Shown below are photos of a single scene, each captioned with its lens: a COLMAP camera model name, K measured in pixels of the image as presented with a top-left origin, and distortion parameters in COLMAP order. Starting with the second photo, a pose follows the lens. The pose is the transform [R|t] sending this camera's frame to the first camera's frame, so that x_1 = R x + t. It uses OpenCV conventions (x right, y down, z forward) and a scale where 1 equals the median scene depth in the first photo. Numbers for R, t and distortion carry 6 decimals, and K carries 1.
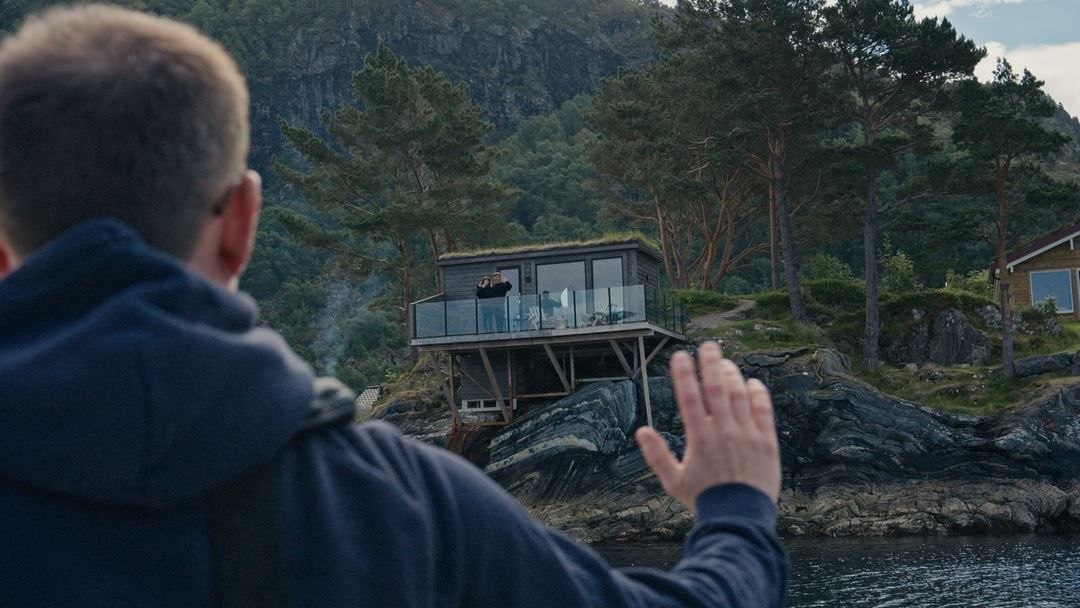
lens RADIAL K [[1322.8, 0, 540.0], [0, 1322.8, 304.0], [0, 0, 1]] dist [-0.094089, 0.029555]
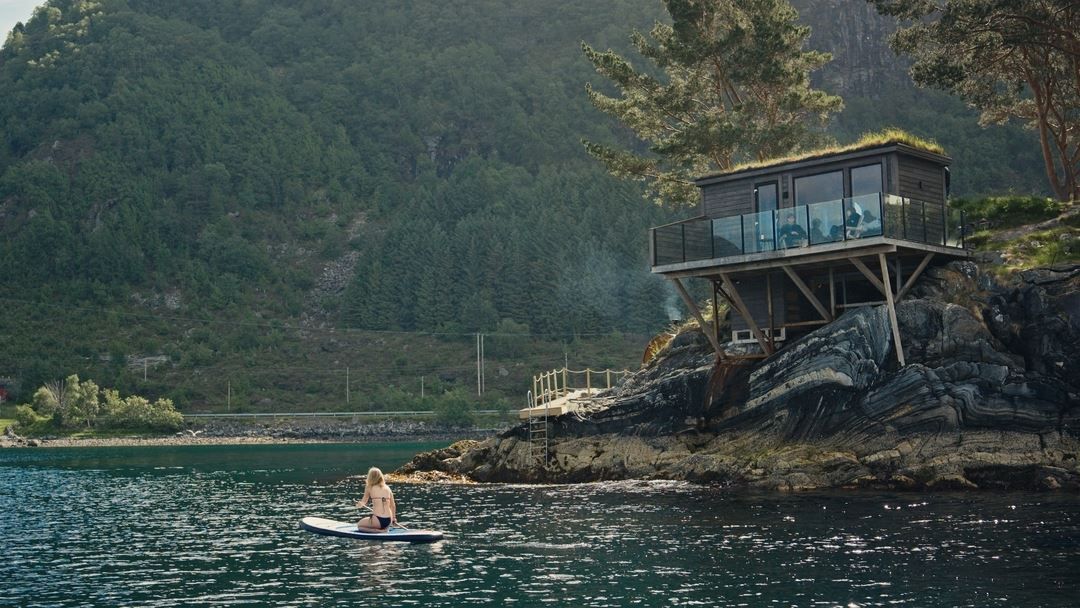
lens RADIAL K [[1322.8, 0, 540.0], [0, 1322.8, 304.0], [0, 0, 1]] dist [-0.094089, 0.029555]
pose [[0.905611, -0.026378, -0.423288, 0.222318], [0.046997, 0.998159, 0.038345, 0.013405], [0.421498, -0.054619, 0.905183, 0.122364]]
